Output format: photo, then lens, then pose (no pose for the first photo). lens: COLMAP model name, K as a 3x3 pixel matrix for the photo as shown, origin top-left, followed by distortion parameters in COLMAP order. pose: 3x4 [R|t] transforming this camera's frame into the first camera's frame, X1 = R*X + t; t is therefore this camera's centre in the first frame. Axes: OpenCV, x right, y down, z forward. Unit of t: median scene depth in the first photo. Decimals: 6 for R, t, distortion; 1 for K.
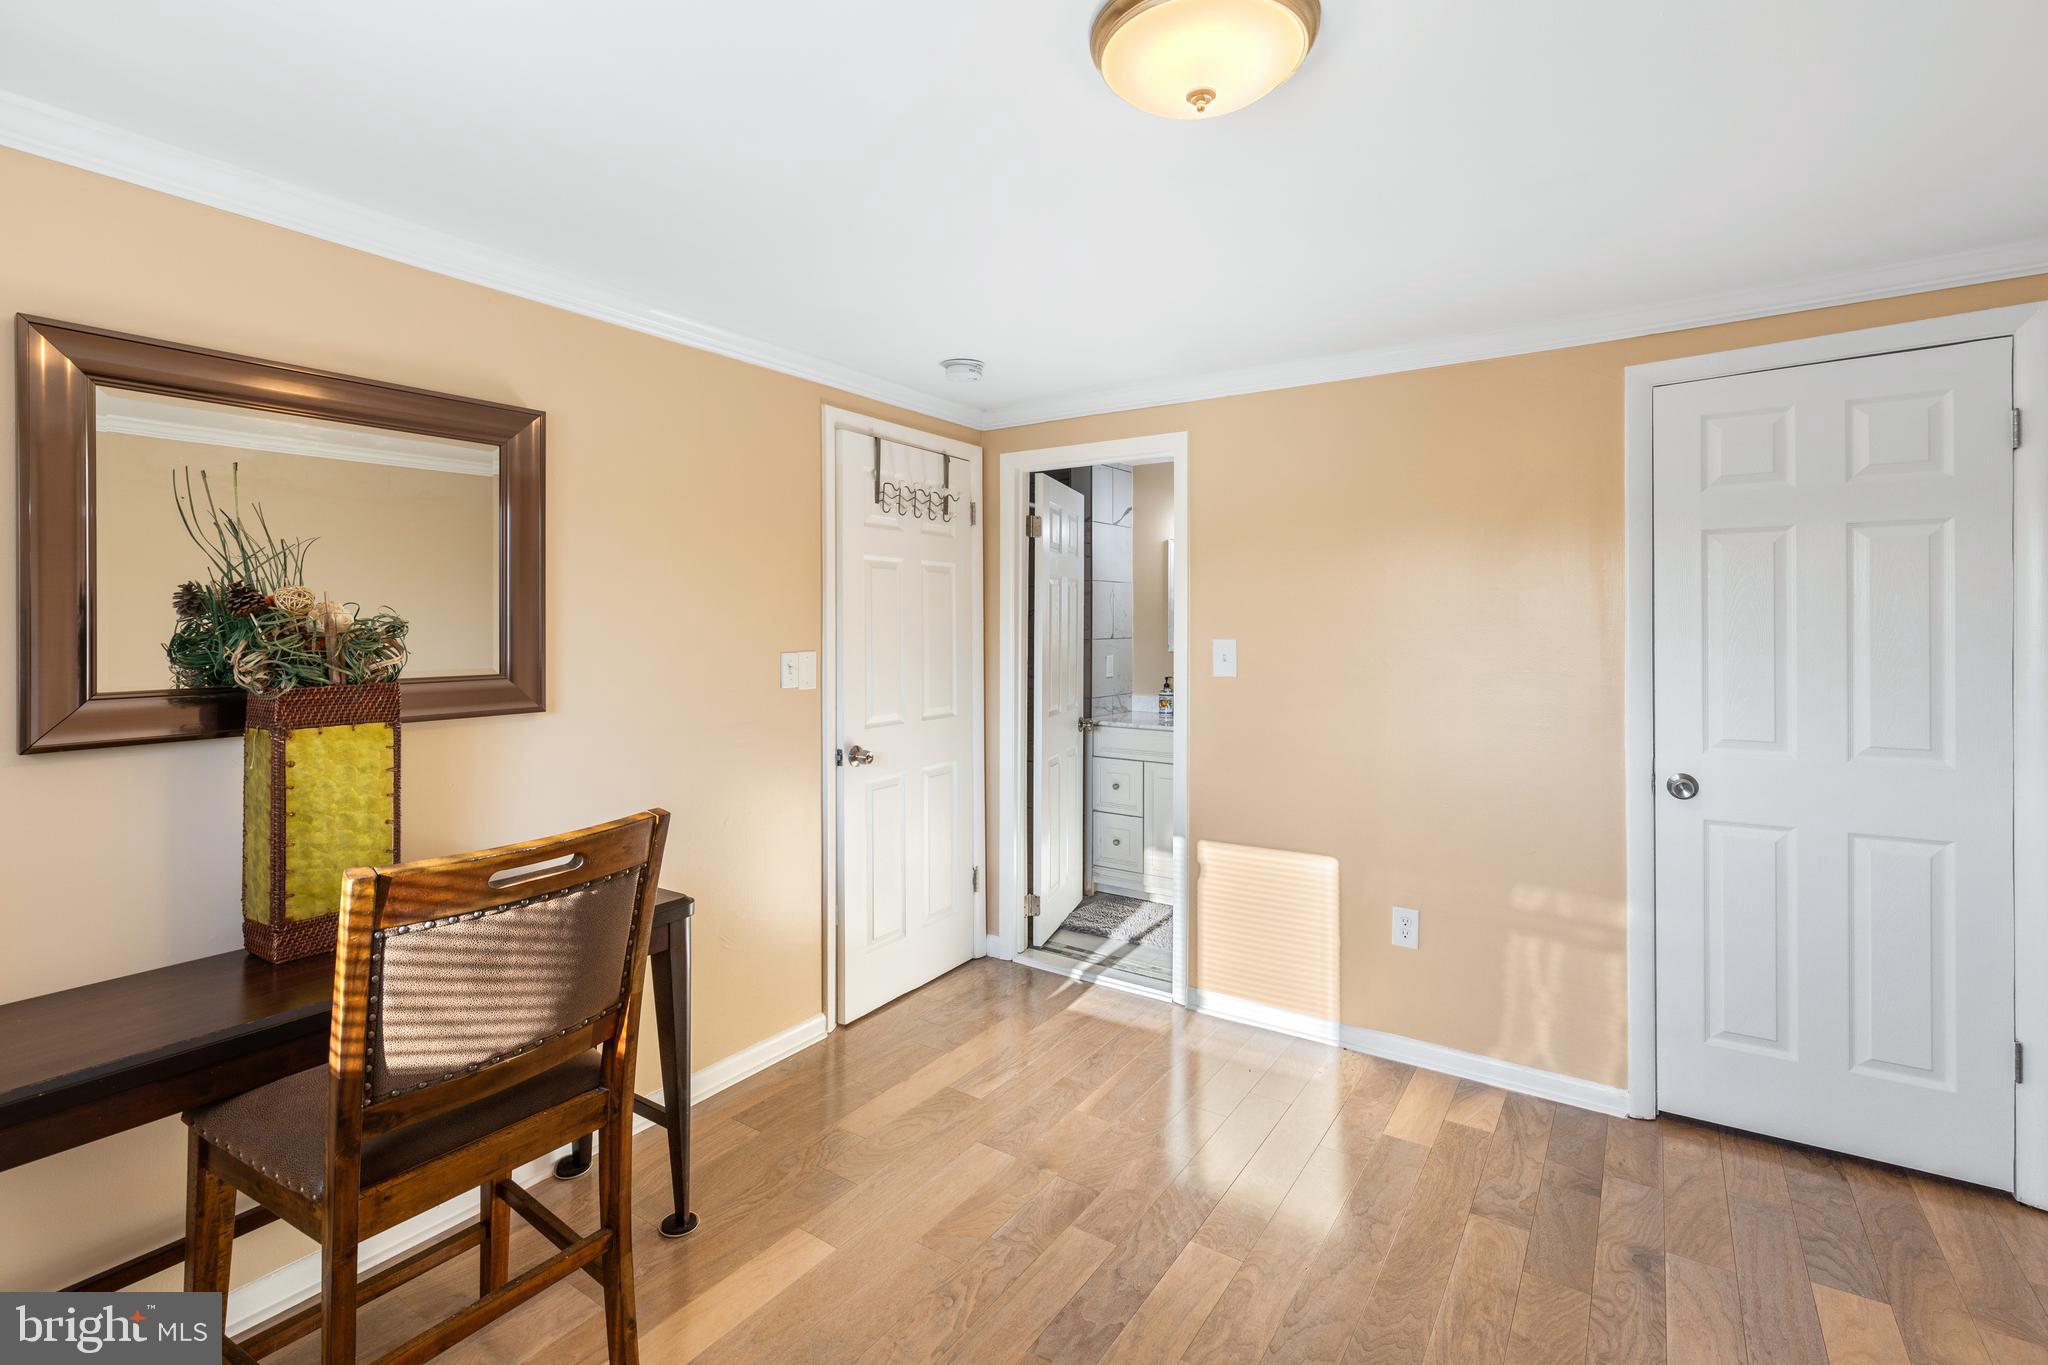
lens RADIAL K [[948.5, 0, 1020.4], [0, 948.5, 628.4], [0, 0, 1]] dist [-0.001202, -0.000644]
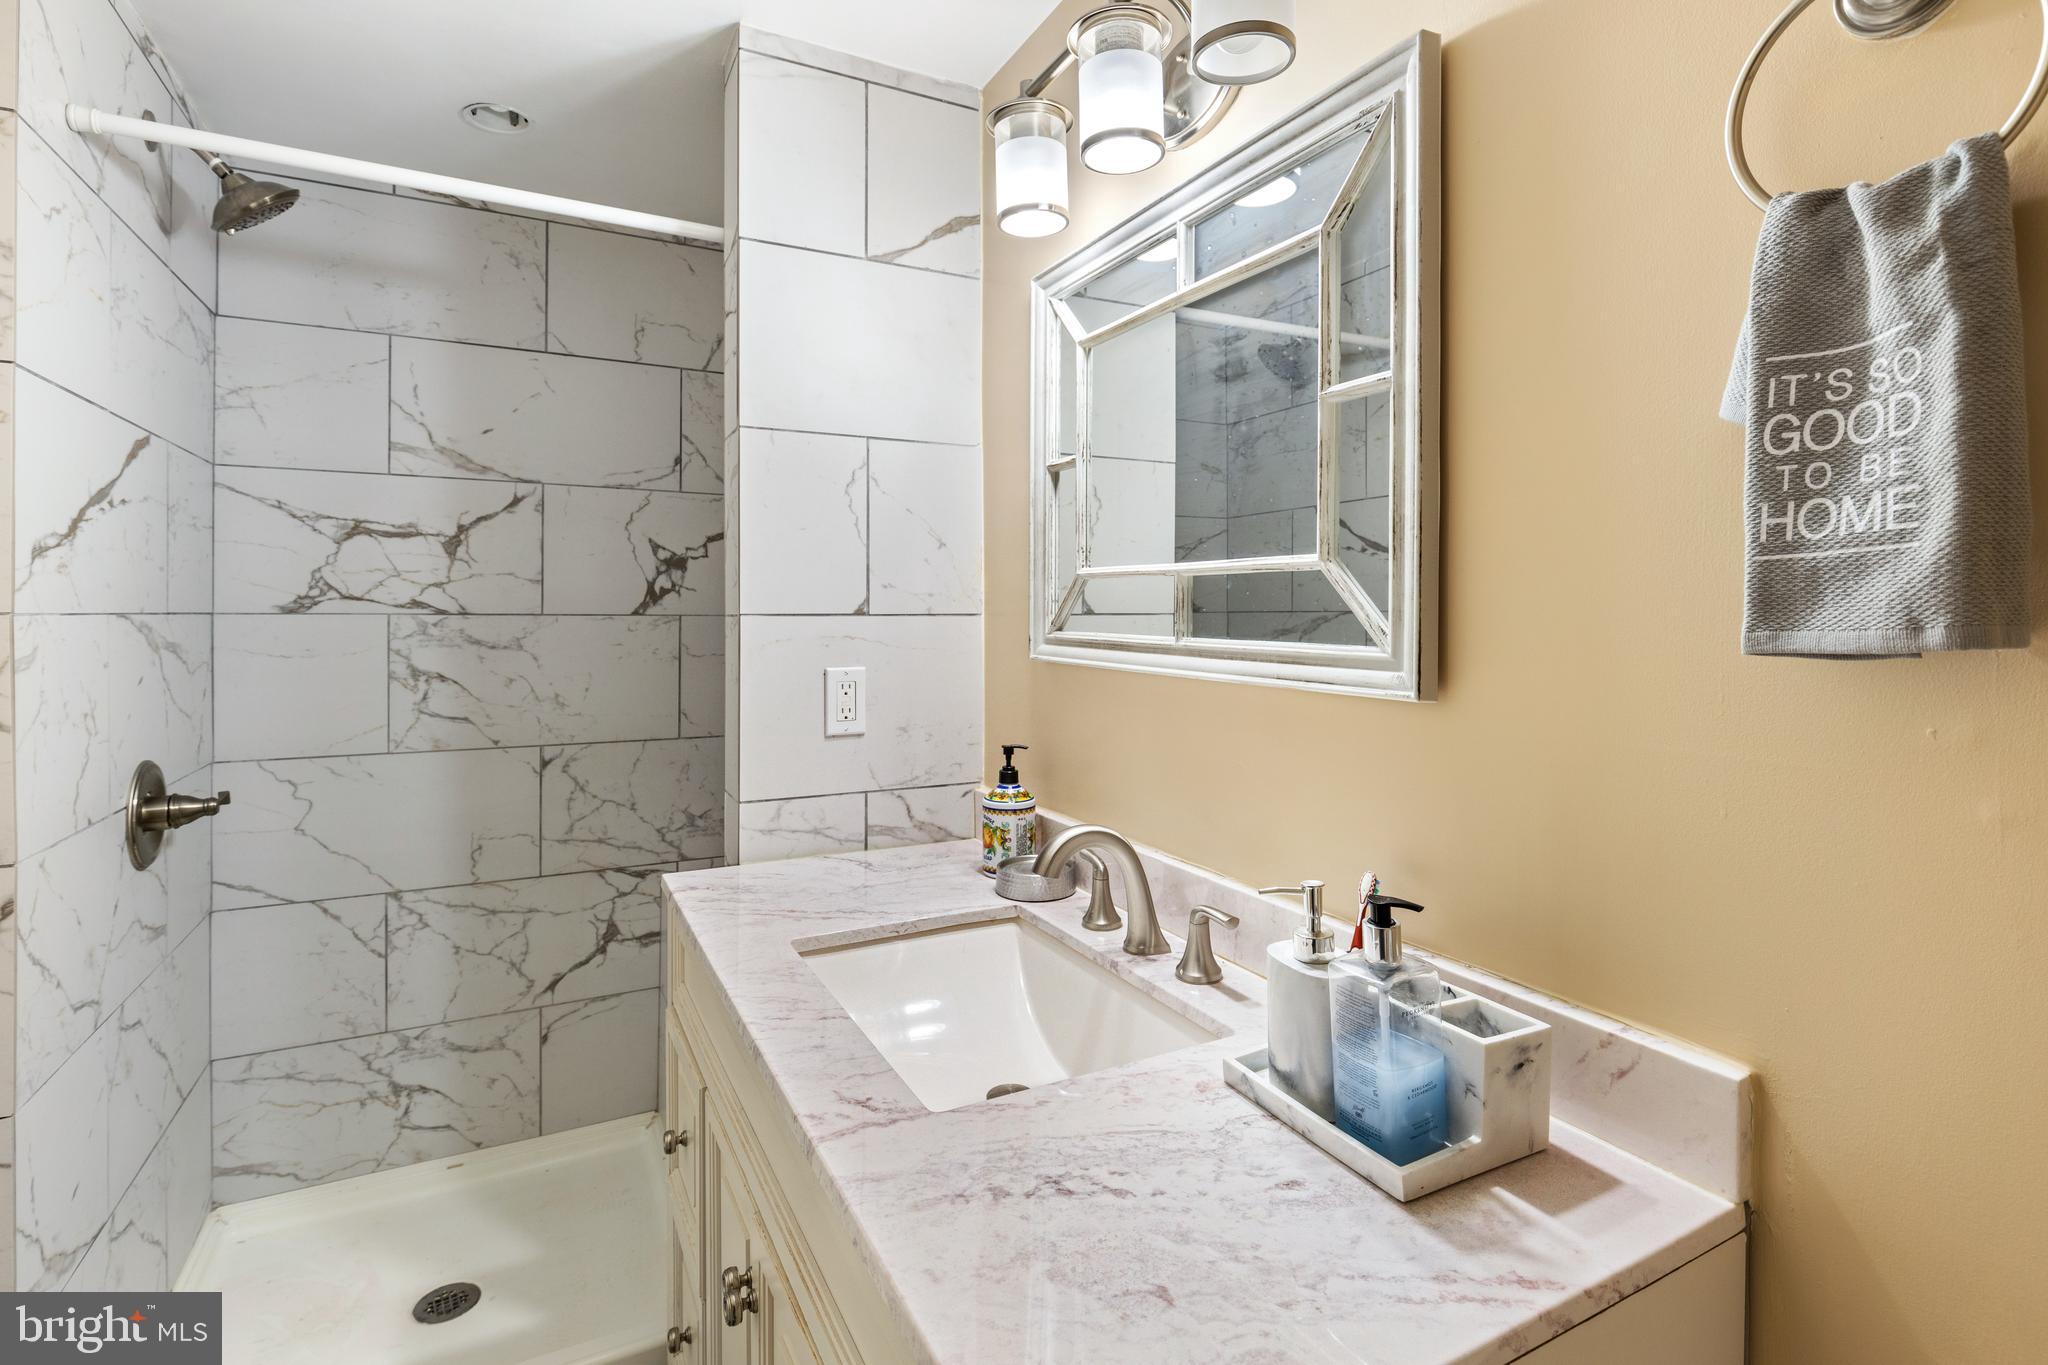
lens RADIAL K [[974.9, 0, 1024.7], [0, 974.9, 621.0], [0, 0, 1]] dist [-0.015239, -0.000044]
pose [[0.886255, 0.008976, -0.463110, 0.297989], [-0.003922, 0.999922, 0.011876, 0.008886], [0.463181, -0.008709, 0.886221, 0.732281]]
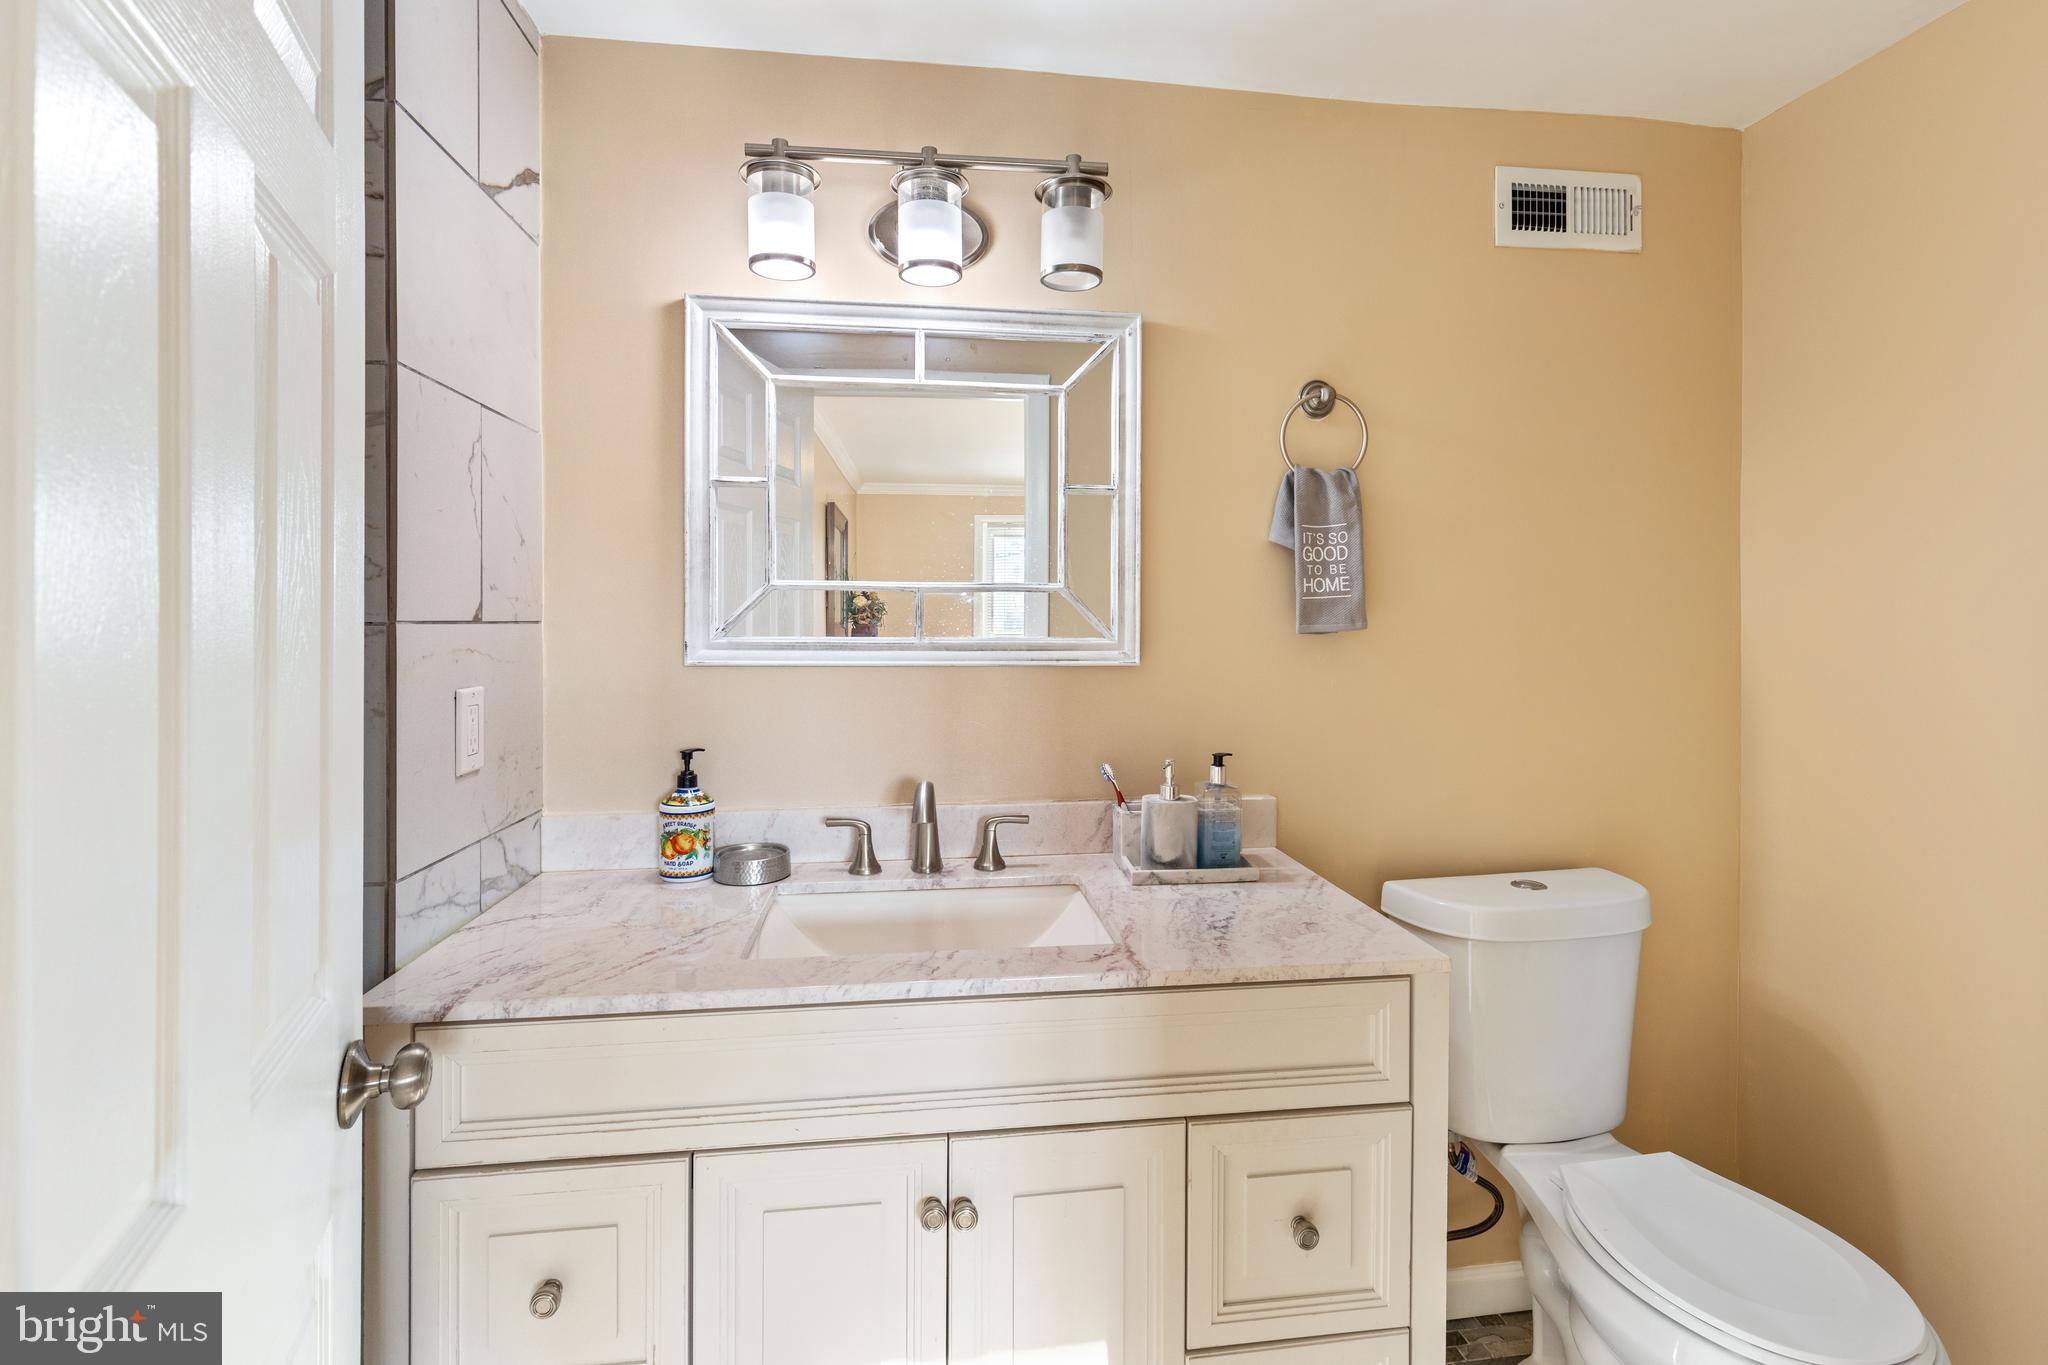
lens RADIAL K [[948.5, 0, 1020.4], [0, 948.5, 628.4], [0, 0, 1]] dist [-0.001202, -0.000644]
pose [[0.743354, -0.003232, 0.668890, 0.033070], [-0.002271, 0.999970, 0.007355, 0.010305], [-0.668894, -0.006987, 0.743325, 0.705742]]
